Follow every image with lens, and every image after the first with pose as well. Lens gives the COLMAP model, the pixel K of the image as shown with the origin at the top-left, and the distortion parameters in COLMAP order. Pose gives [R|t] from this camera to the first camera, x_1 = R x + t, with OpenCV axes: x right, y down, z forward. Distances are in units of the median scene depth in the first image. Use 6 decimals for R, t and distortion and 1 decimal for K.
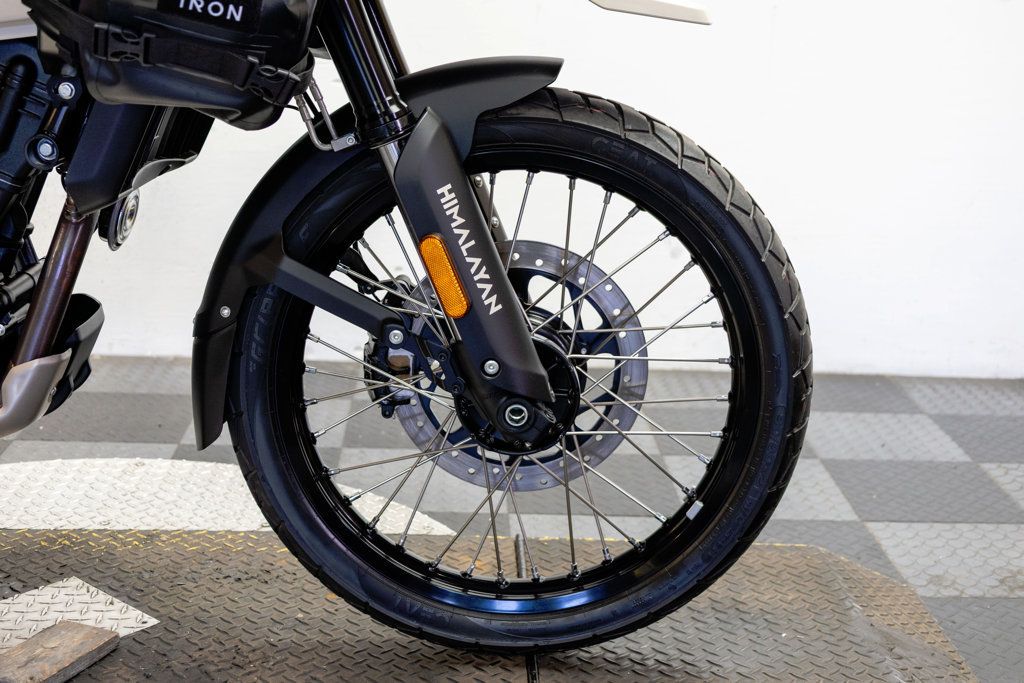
lens RADIAL K [[1420.7, 0, 512.0], [0, 1420.7, 341.5], [0, 0, 1]] dist [-0.001091, -0.042902]
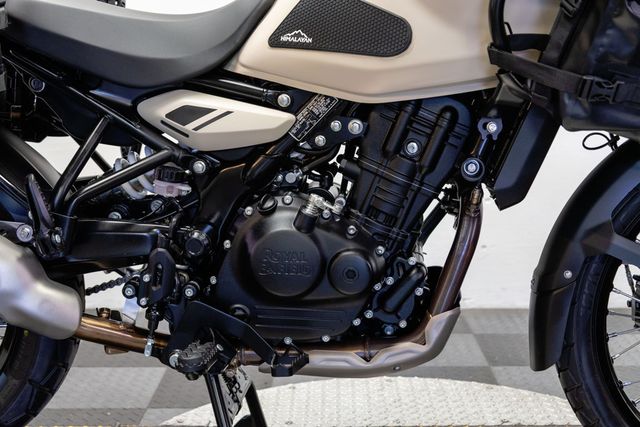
lens RADIAL K [[887.9, 0, 320.0], [0, 887.9, 213.5], [0, 0, 1]] dist [-0.001091, -0.042902]
pose [[0.995960, -0.035541, -0.082468, -0.478796], [0.027634, 0.995083, -0.095112, -0.004460], [0.085443, 0.092448, 0.992045, 0.084242]]
